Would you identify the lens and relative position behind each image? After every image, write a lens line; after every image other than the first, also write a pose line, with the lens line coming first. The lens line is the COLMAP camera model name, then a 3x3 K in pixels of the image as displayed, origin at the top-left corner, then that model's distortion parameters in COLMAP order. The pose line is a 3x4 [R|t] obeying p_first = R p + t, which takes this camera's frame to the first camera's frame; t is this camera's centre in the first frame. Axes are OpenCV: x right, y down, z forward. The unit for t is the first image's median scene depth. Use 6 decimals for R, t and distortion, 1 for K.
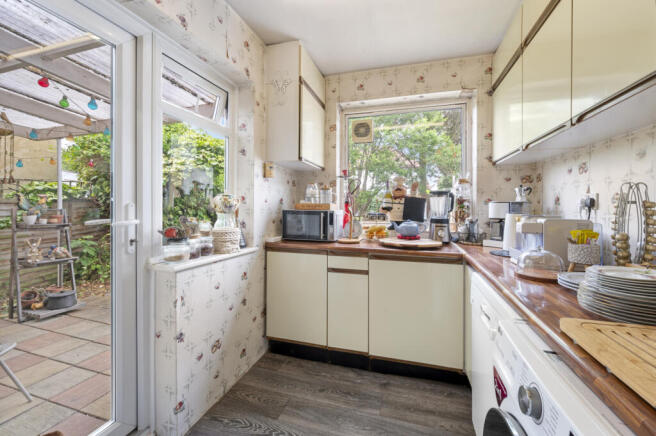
lens RADIAL K [[261.0, 0, 331.9], [0, 261.0, 211.1], [0, 0, 1]] dist [-0.000965, 0.000302]
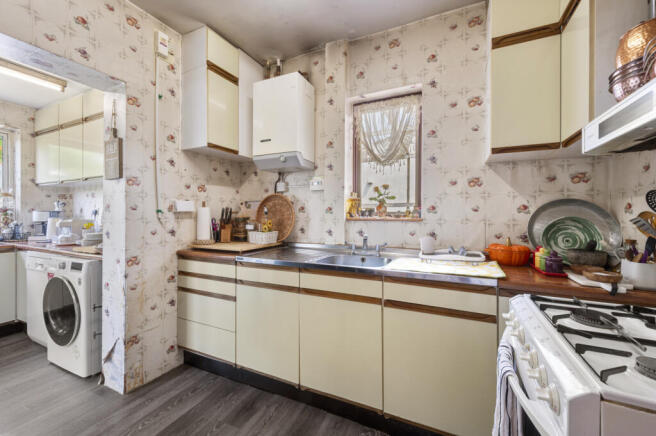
lens RADIAL K [[261.0, 0, 331.9], [0, 261.0, 211.1], [0, 0, 1]] dist [-0.000965, 0.000302]
pose [[0.134066, 0.006941, 0.990948, -0.640834], [0.020074, 0.999751, -0.009718, 0.015148], [-0.990769, 0.021195, 0.133893, -0.883384]]
